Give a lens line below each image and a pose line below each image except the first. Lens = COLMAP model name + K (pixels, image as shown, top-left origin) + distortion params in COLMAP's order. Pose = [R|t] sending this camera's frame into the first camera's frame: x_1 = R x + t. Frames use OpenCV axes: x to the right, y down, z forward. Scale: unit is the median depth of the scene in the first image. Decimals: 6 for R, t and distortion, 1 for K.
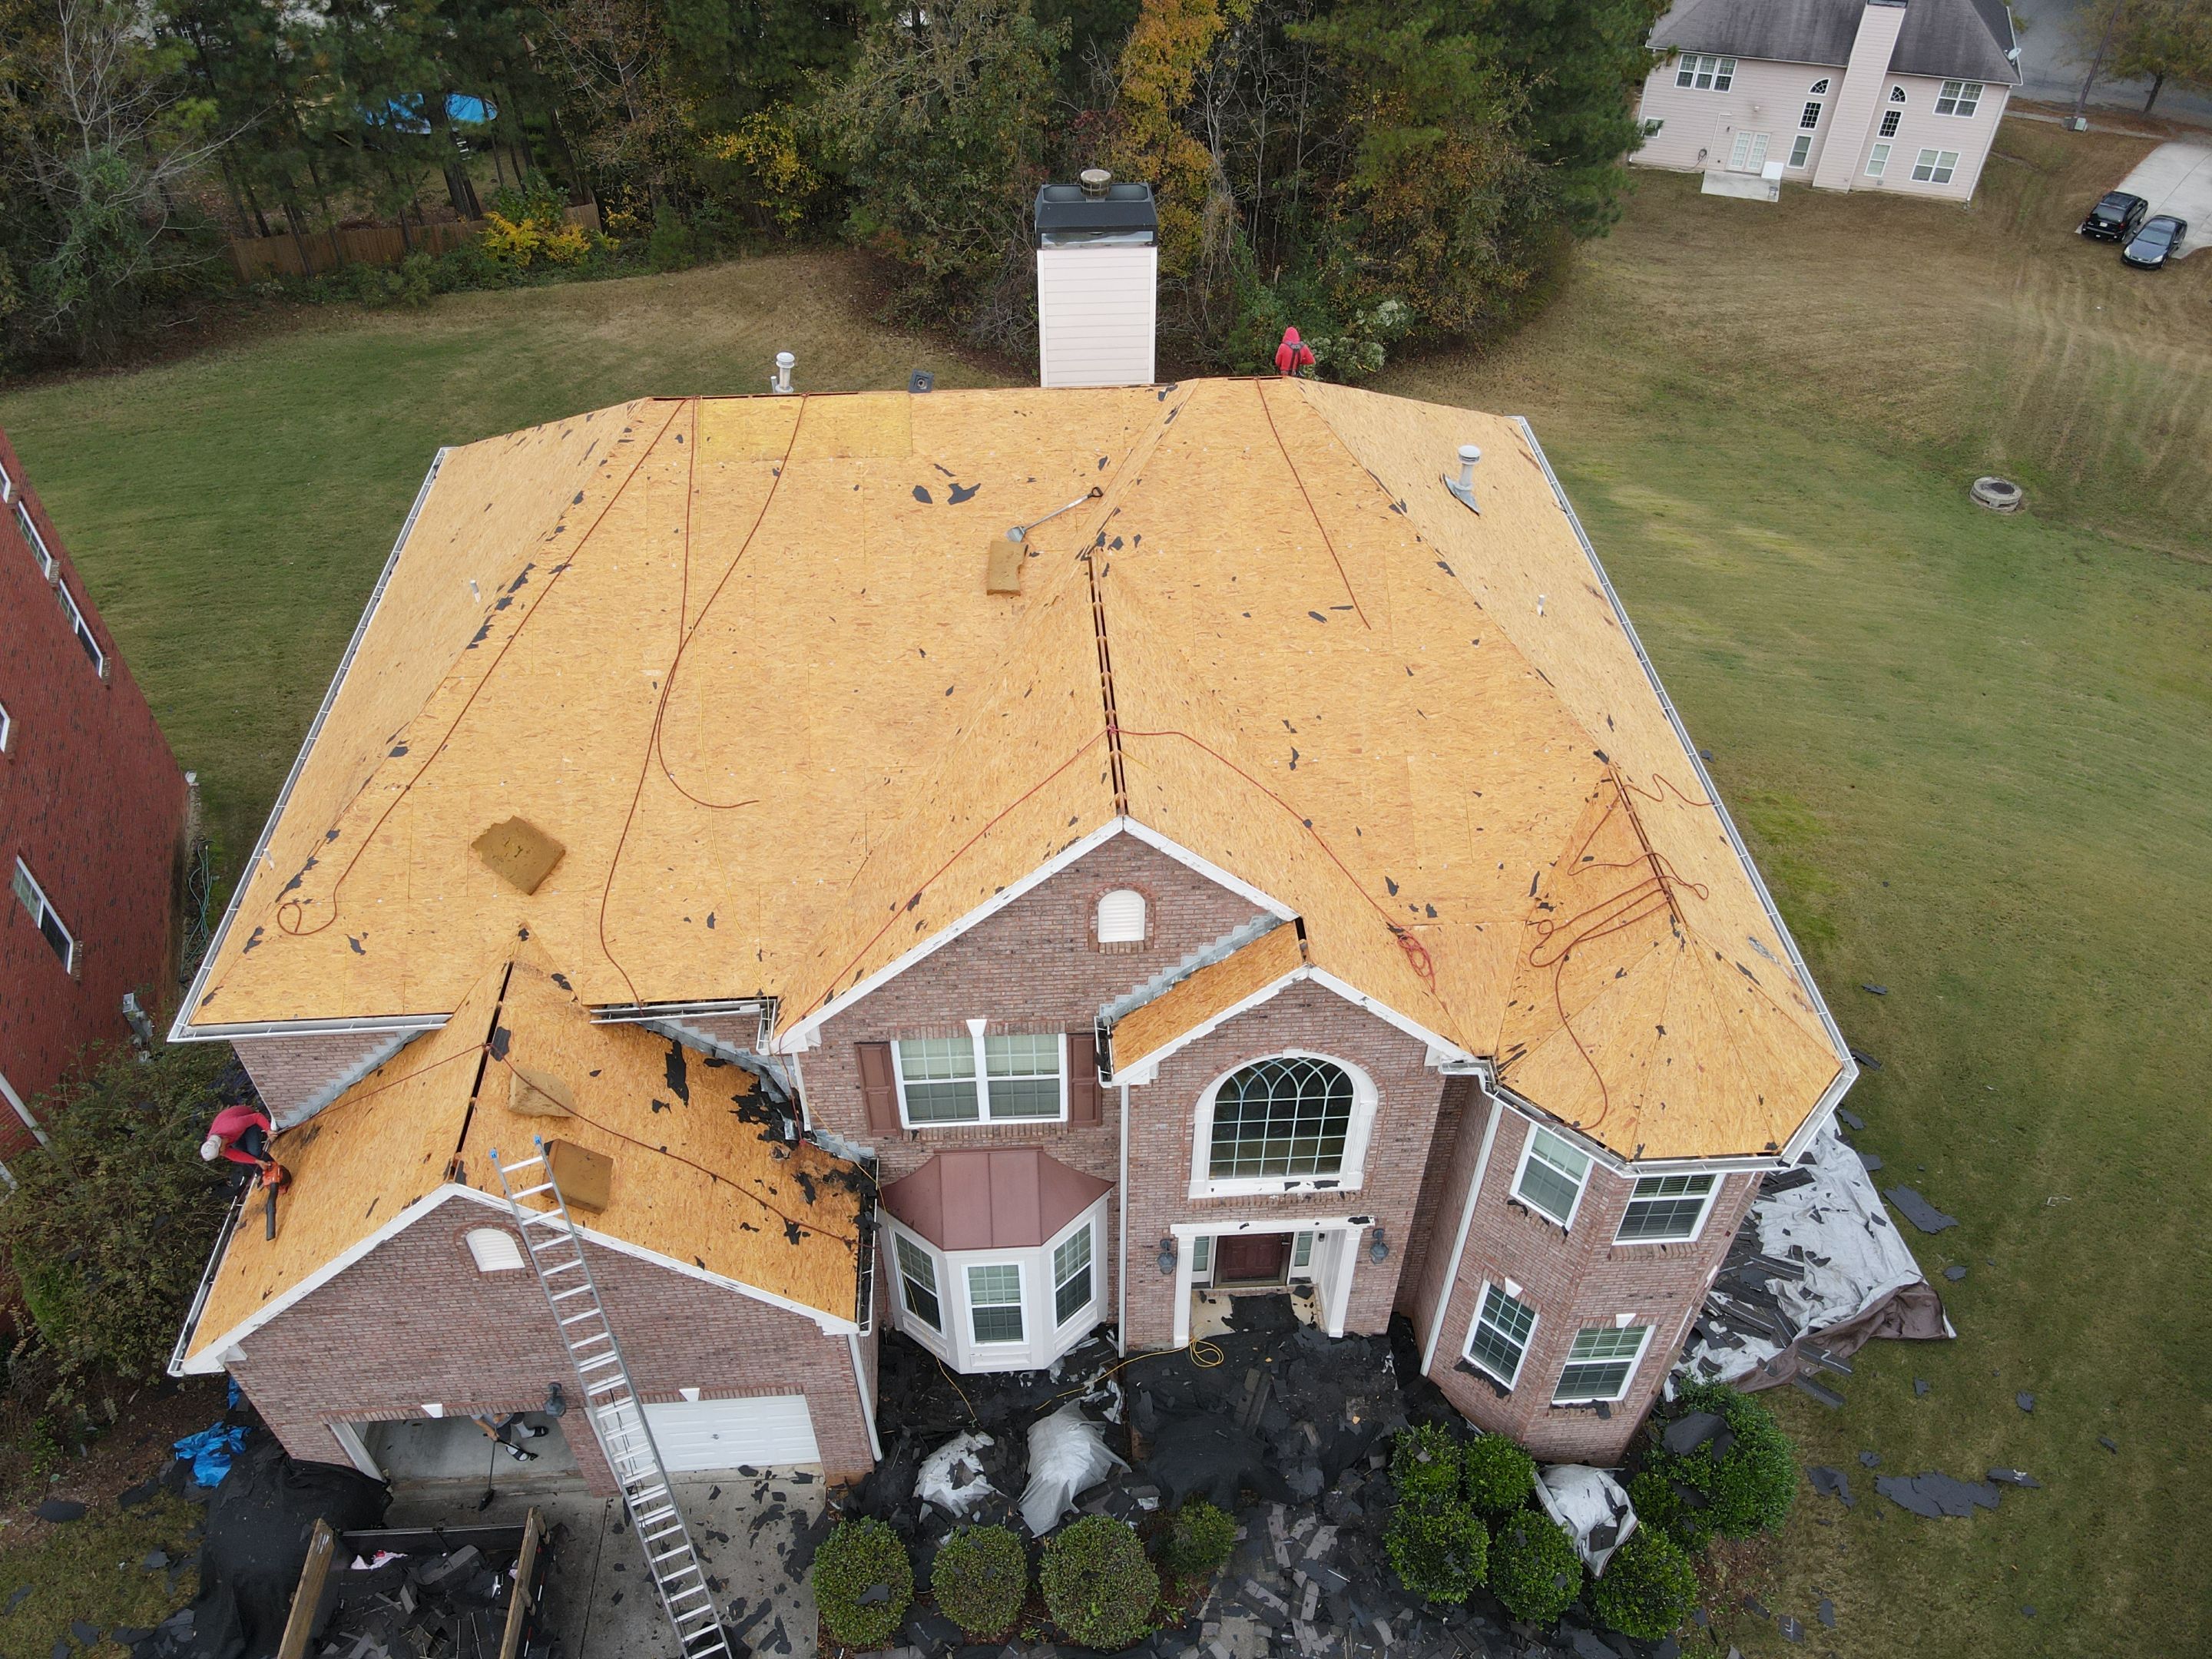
lens RADIAL K [[1622.4, 0, 1102.4], [0, 1622.4, 838.9], [0, 0, 1]] dist [0.021282, 0.002192]
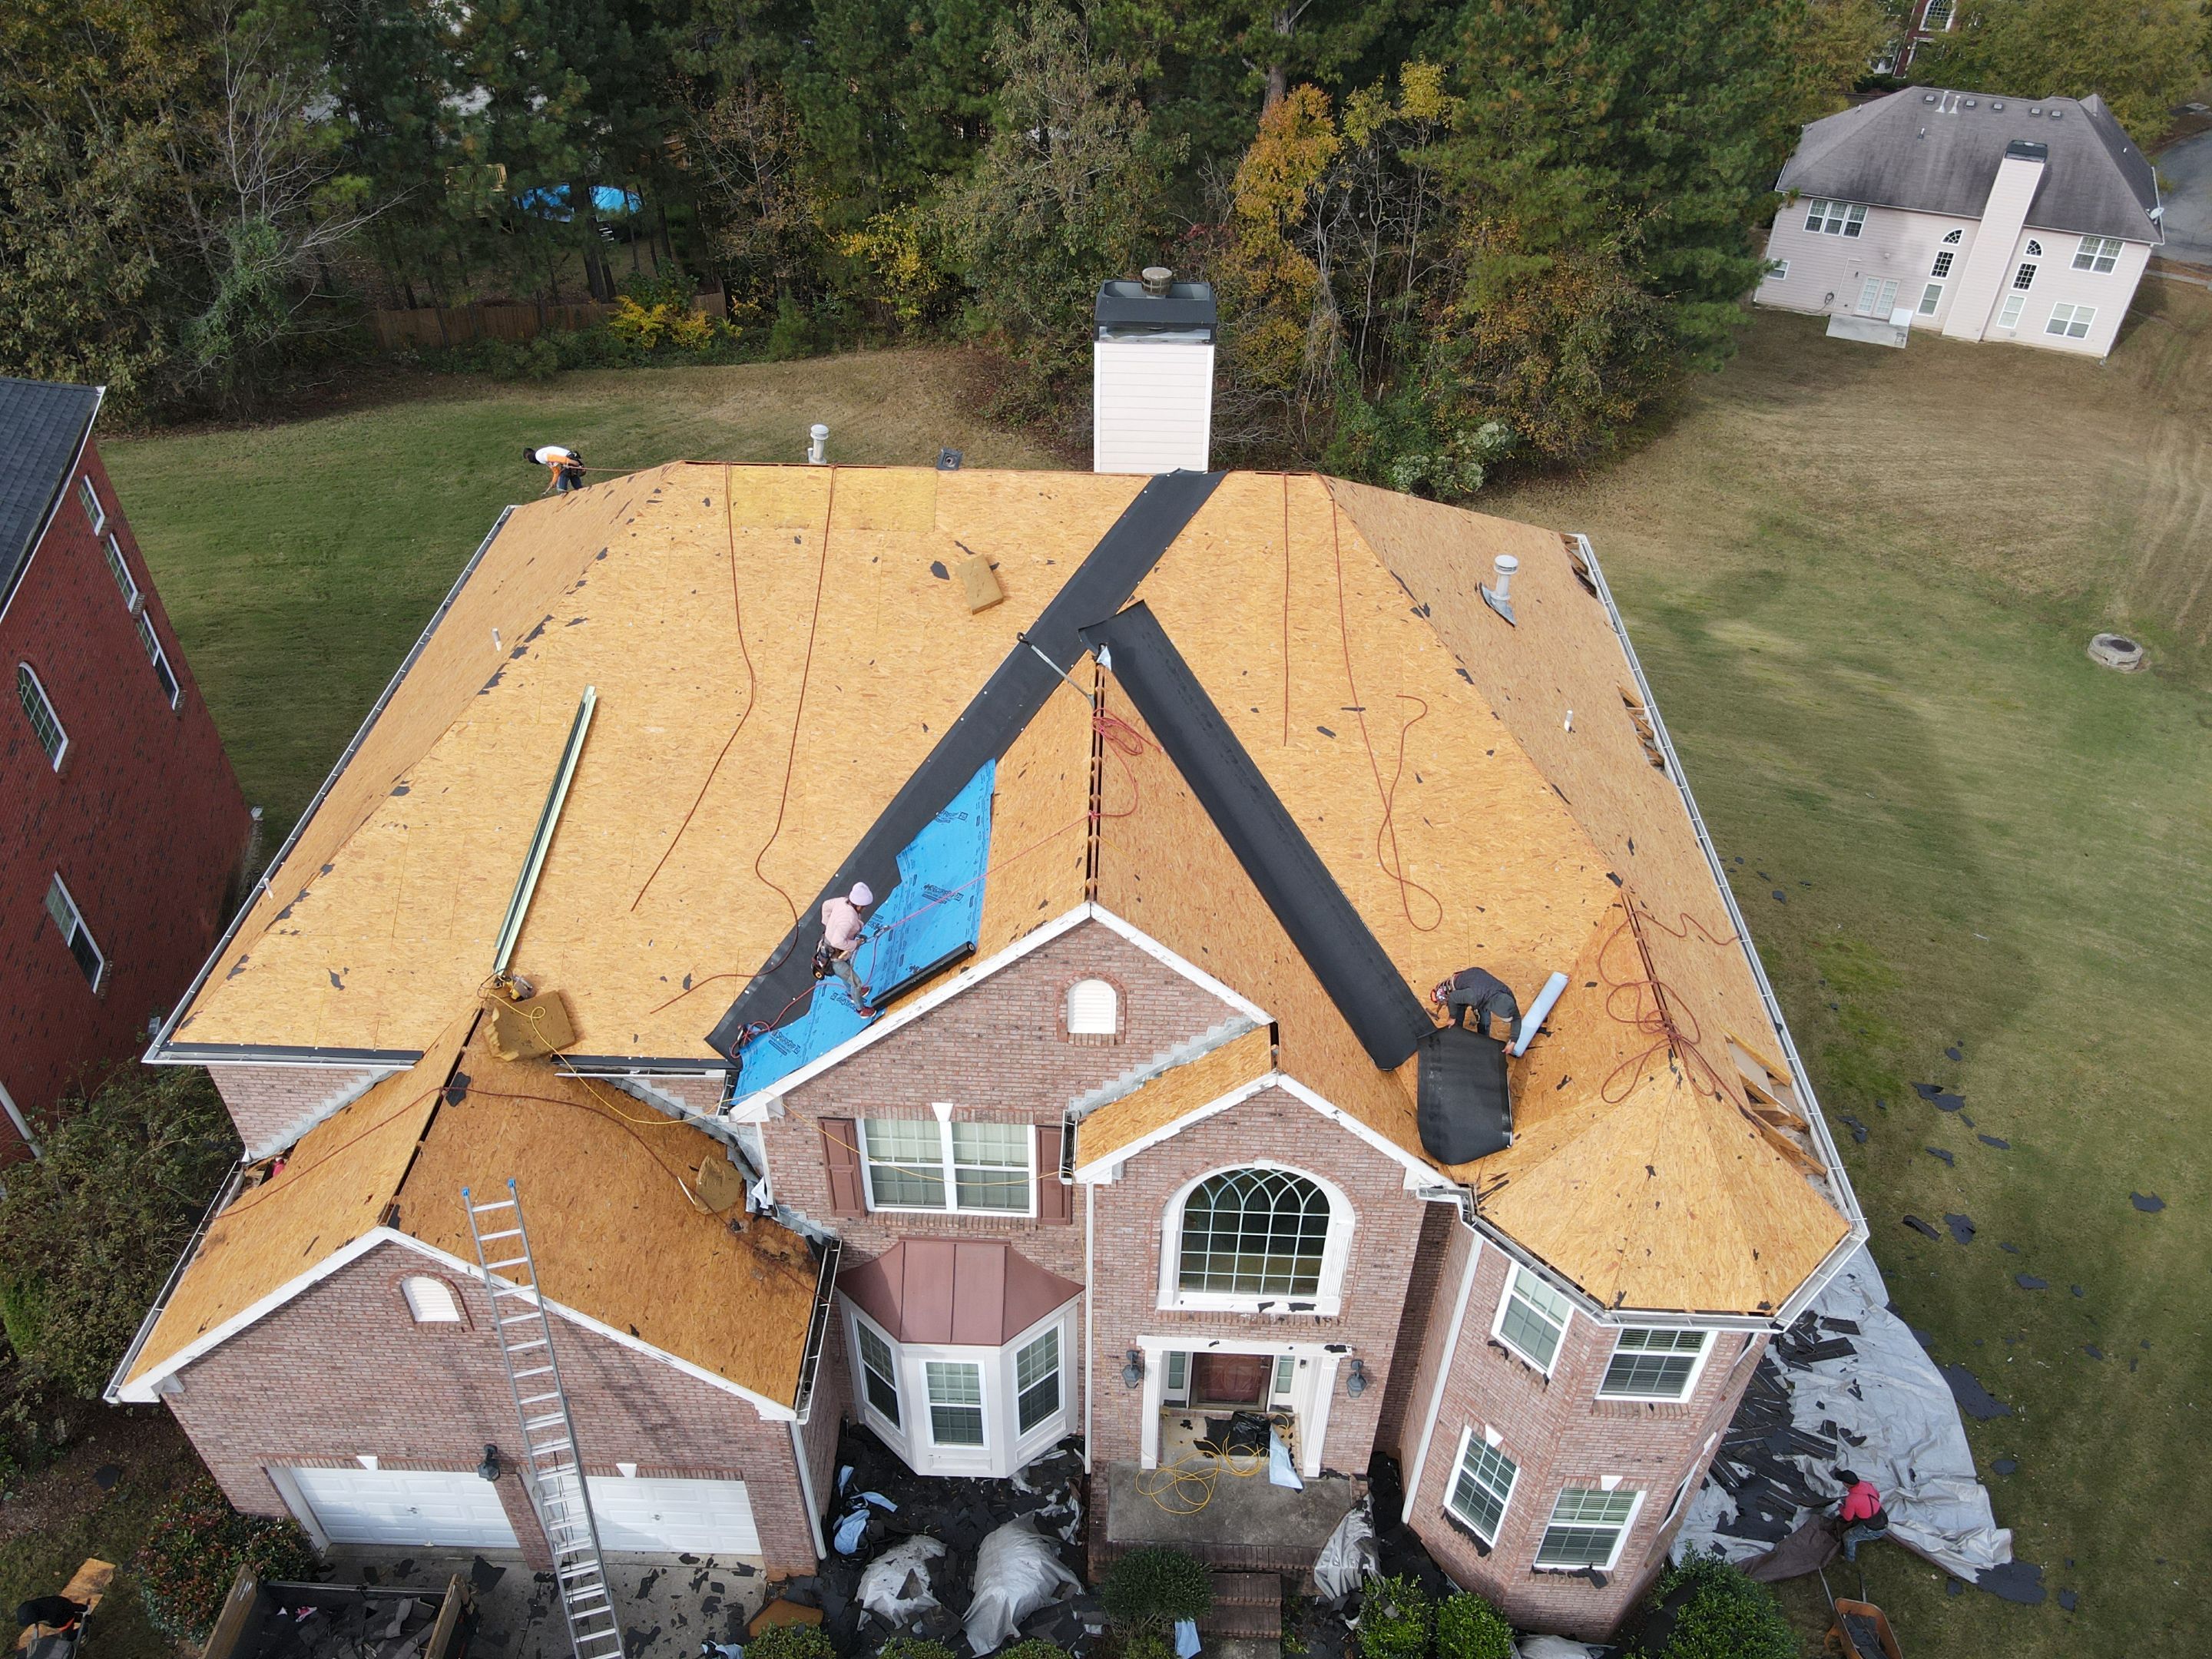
lens RADIAL K [[1622.4, 0, 1102.4], [0, 1622.4, 838.9], [0, 0, 1]] dist [0.021282, 0.002192]
pose [[0.995546, 0.068271, -0.065024, 0.060865], [-0.072281, 0.995489, -0.061456, 0.005764], [0.060535, 0.065882, 0.995990, 0.023382]]
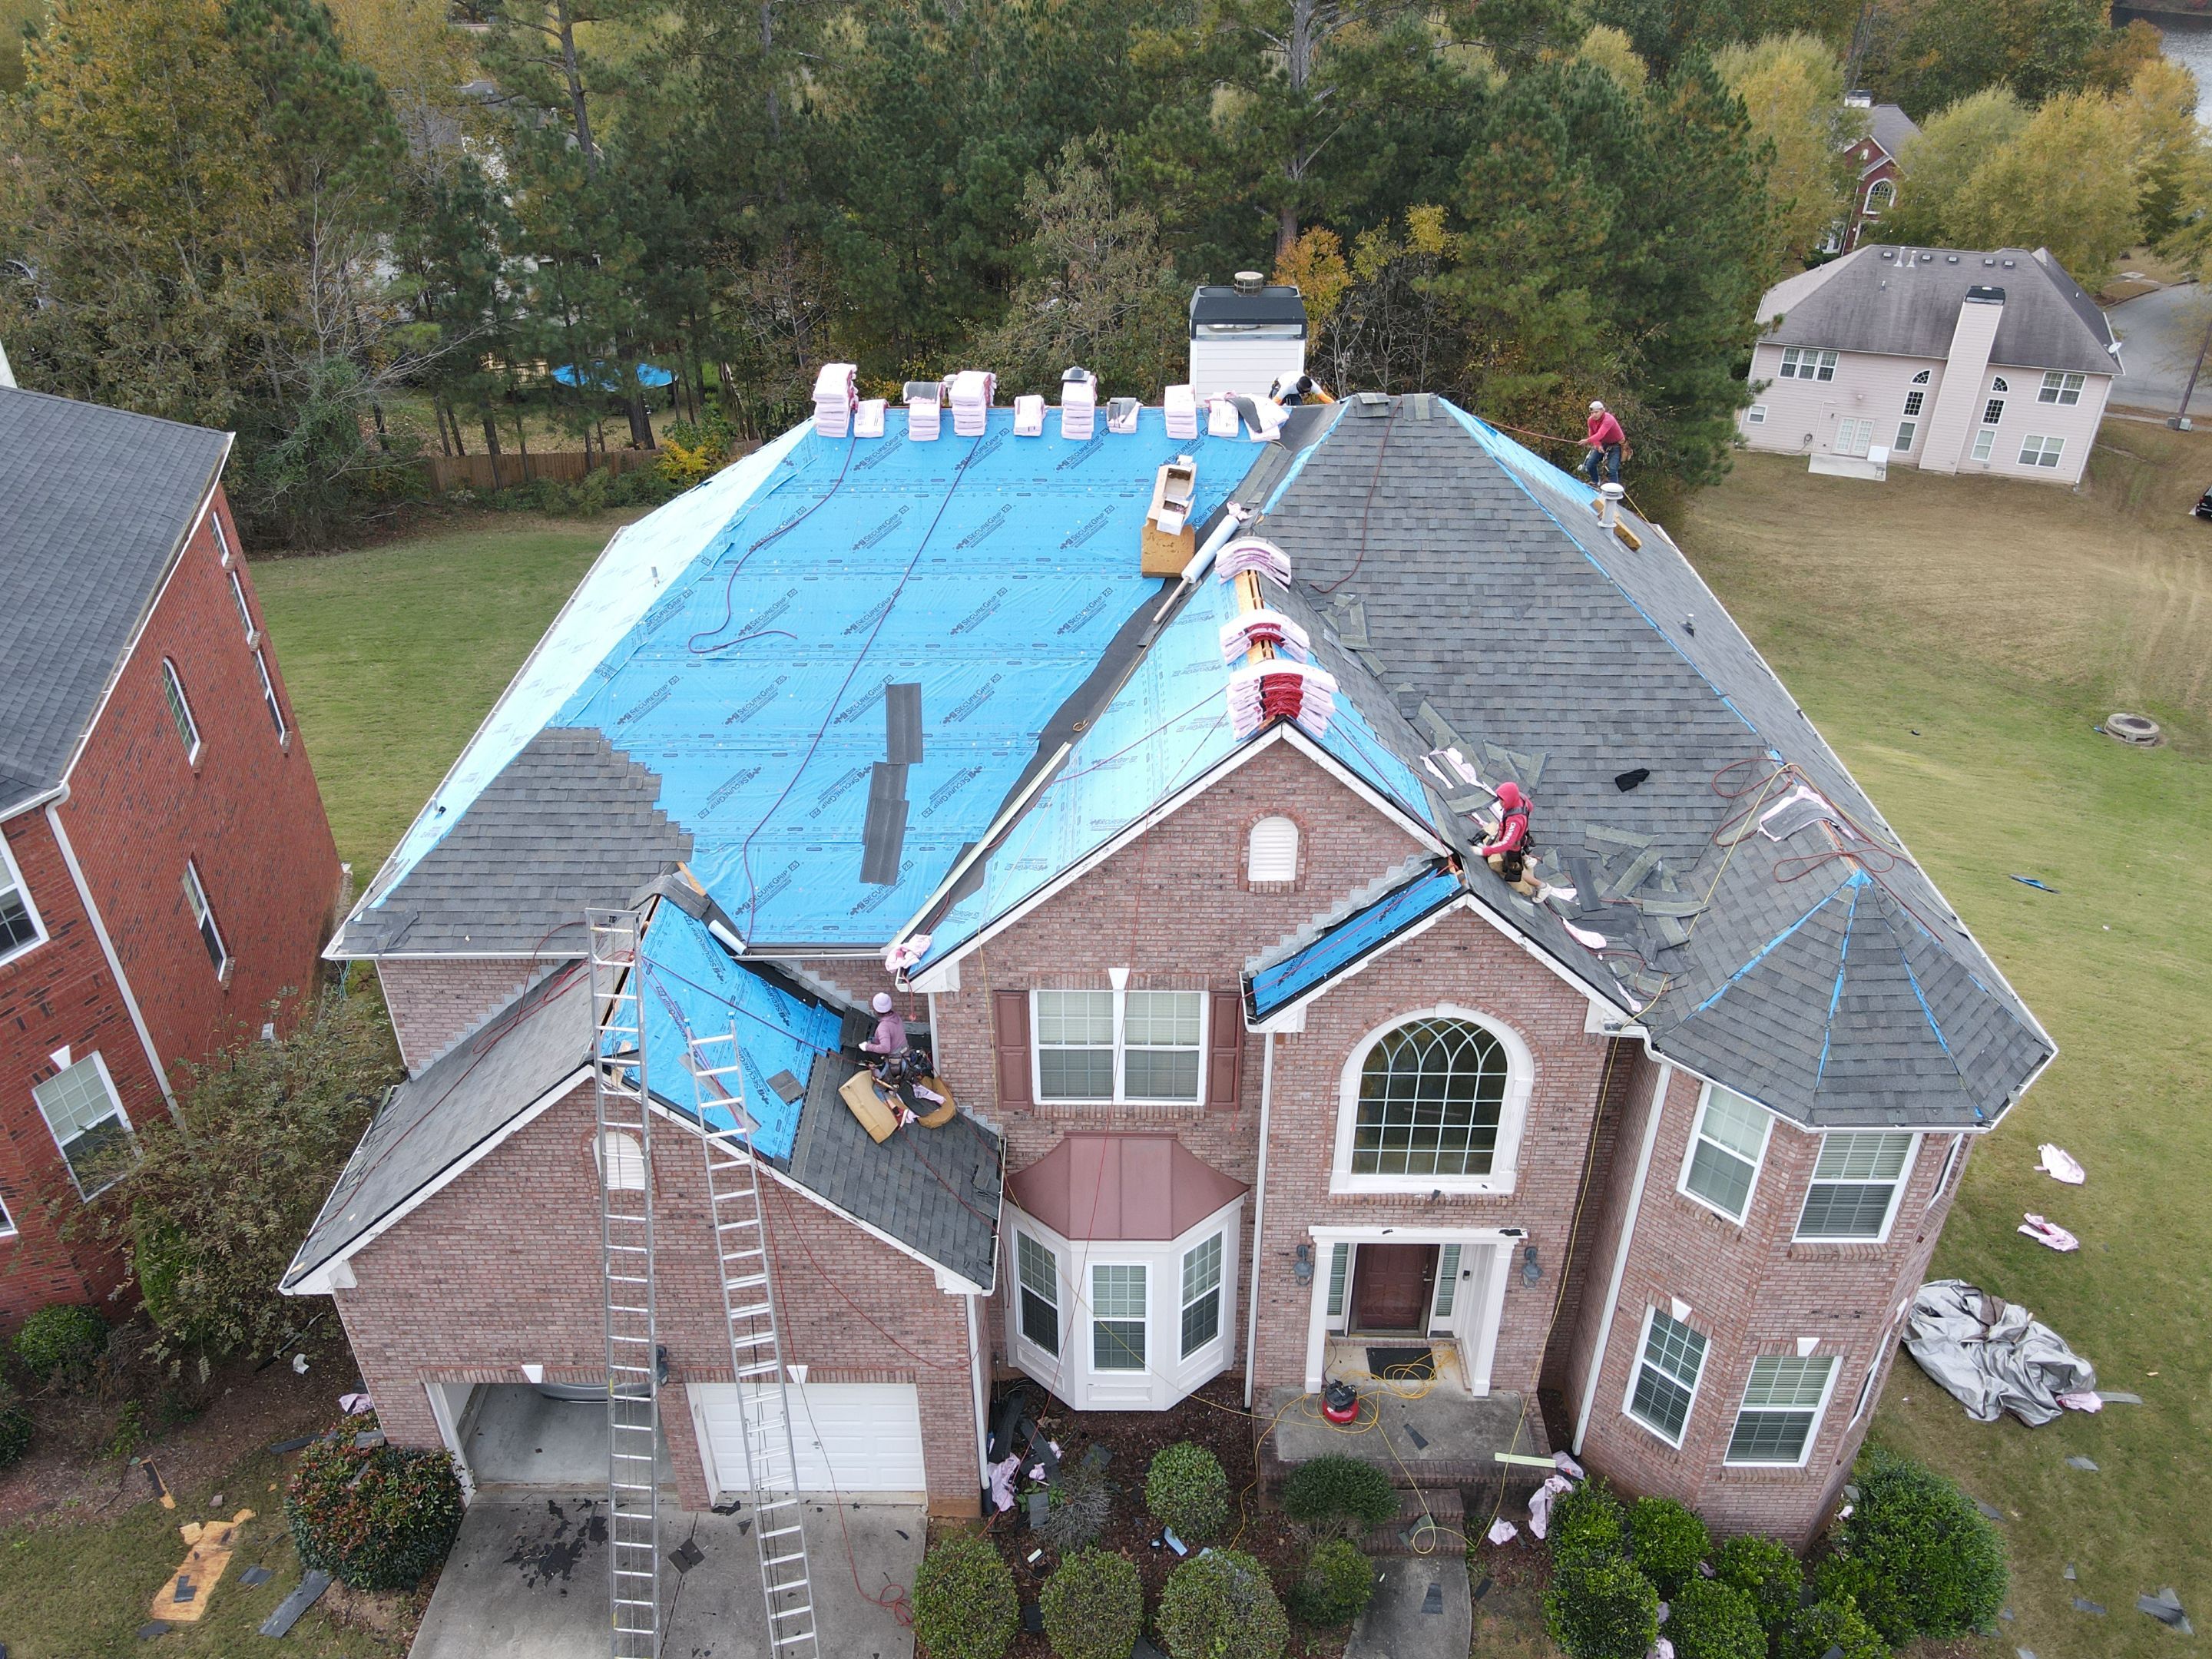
lens RADIAL K [[1622.4, 0, 1102.4], [0, 1622.4, 838.9], [0, 0, 1]] dist [0.021282, 0.002192]
pose [[0.997400, 0.032645, -0.064252, -0.023468], [-0.044180, 0.981322, -0.187231, 0.189272], [0.056940, 0.189583, 0.980212, 0.020777]]
